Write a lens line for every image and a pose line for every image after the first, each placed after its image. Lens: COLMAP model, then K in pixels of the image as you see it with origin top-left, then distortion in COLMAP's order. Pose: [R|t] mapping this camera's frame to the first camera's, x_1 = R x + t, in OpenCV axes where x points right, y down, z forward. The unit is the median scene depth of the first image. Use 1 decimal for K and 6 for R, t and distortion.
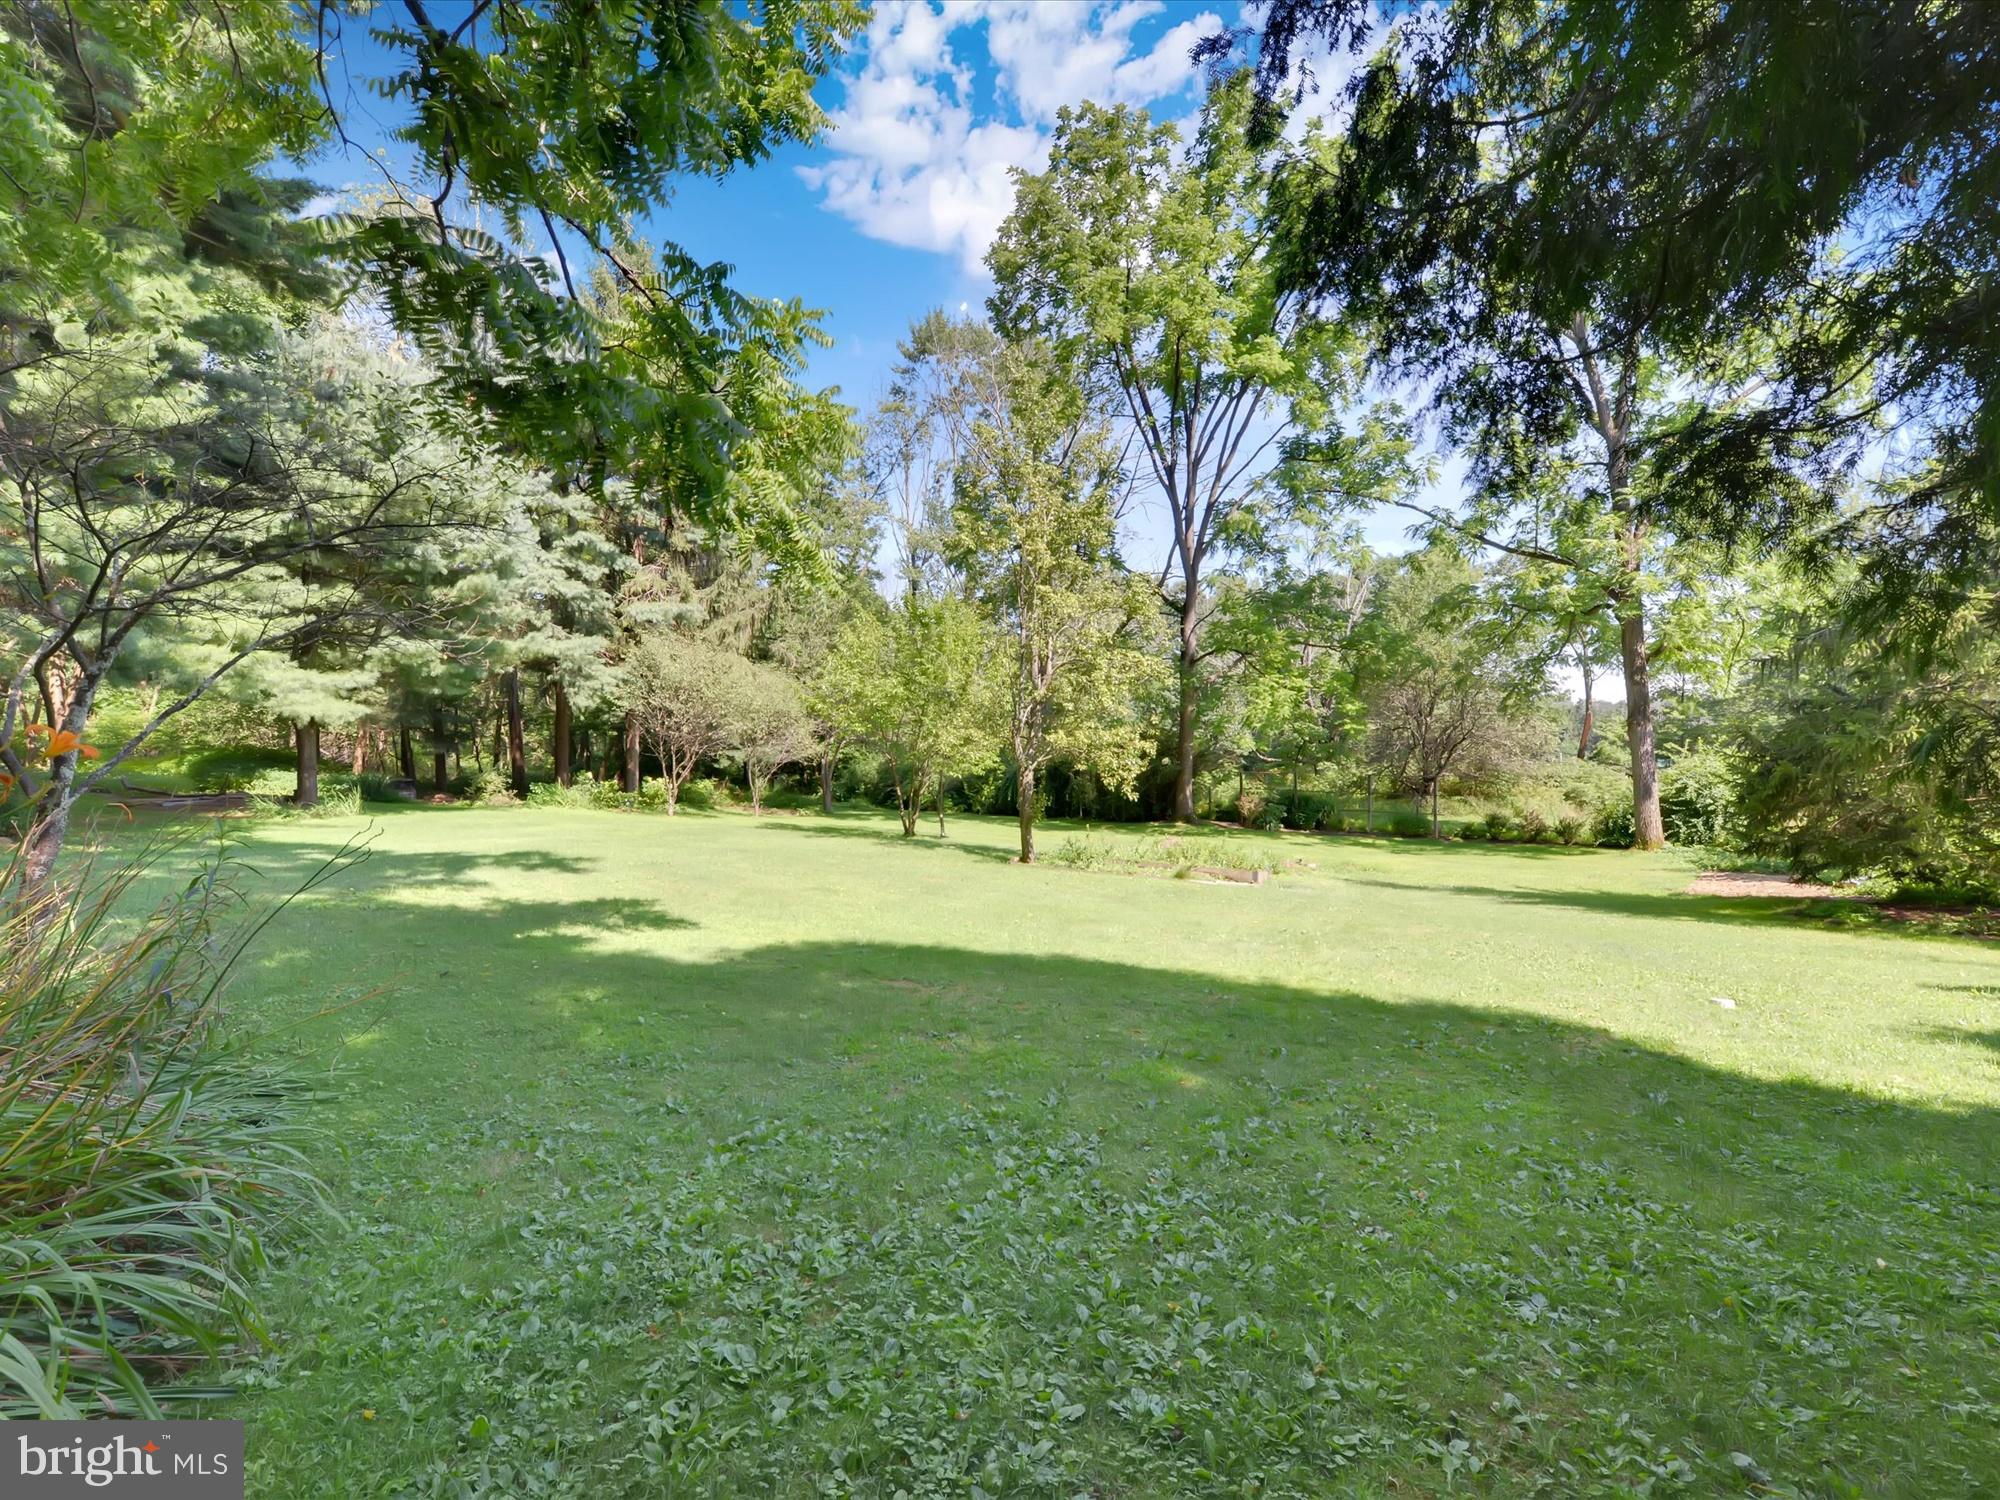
lens RADIAL K [[882.2, 0, 998.8], [0, 882.2, 741.8], [0, 0, 1]] dist [-0.004995, -0.000304]
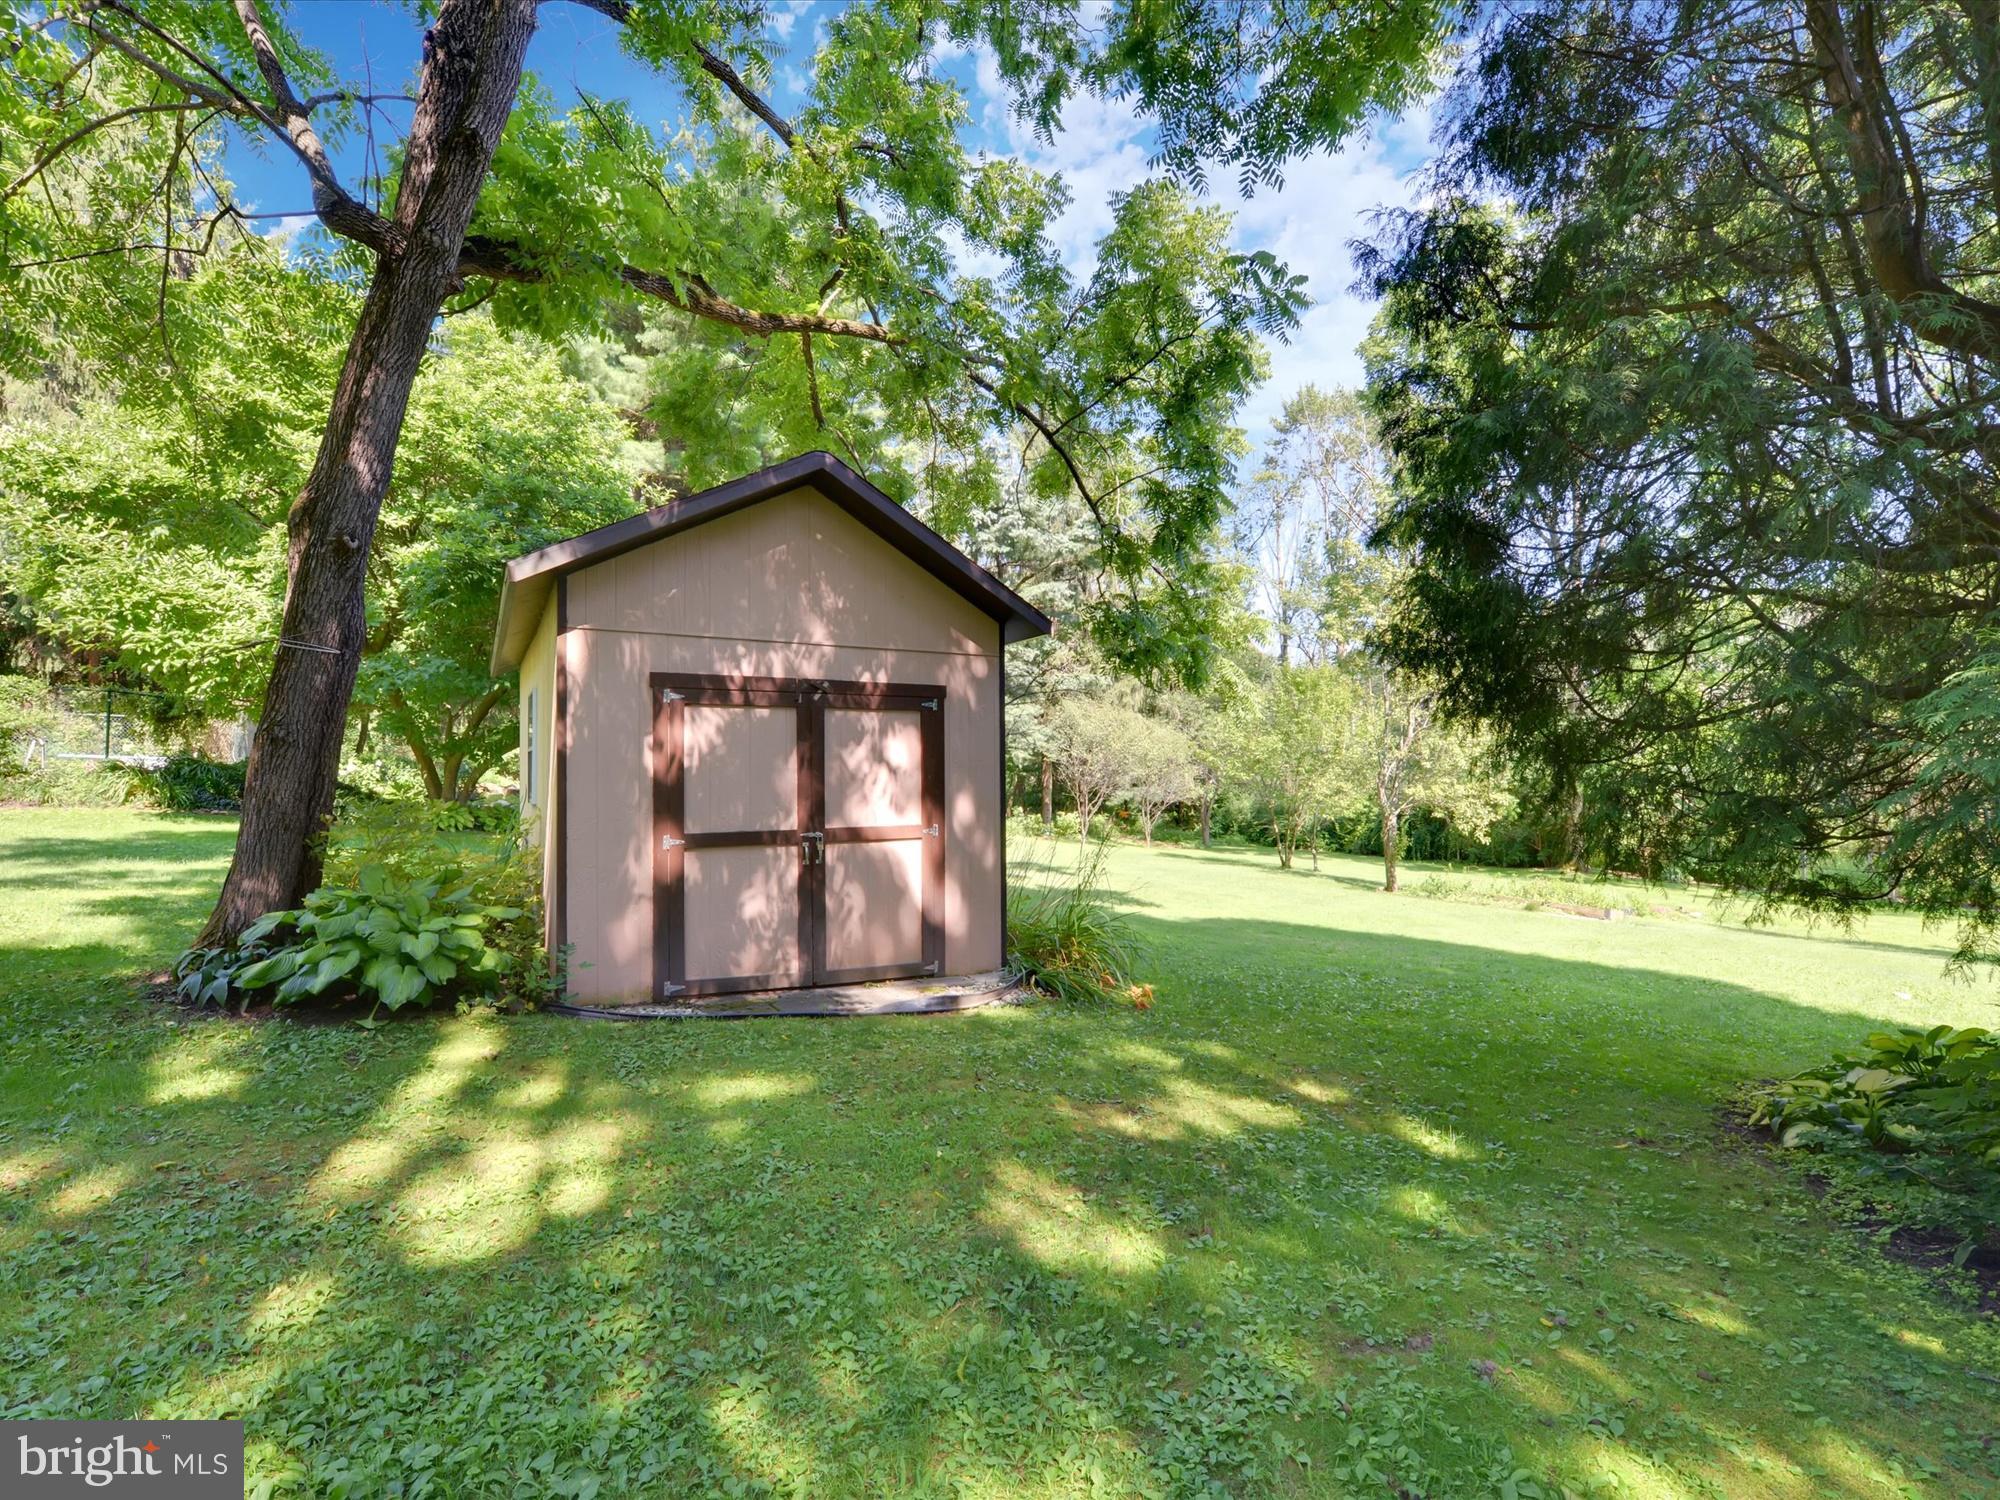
lens RADIAL K [[882.2, 0, 986.7], [0, 882.2, 758.1], [0, 0, 1]] dist [-0.004995, -0.000304]
pose [[0.914540, -0.000957, -0.404494, 0.008514], [-0.007957, 0.999761, -0.020356, -0.011175], [0.404417, 0.021835, 0.914314, -0.209196]]
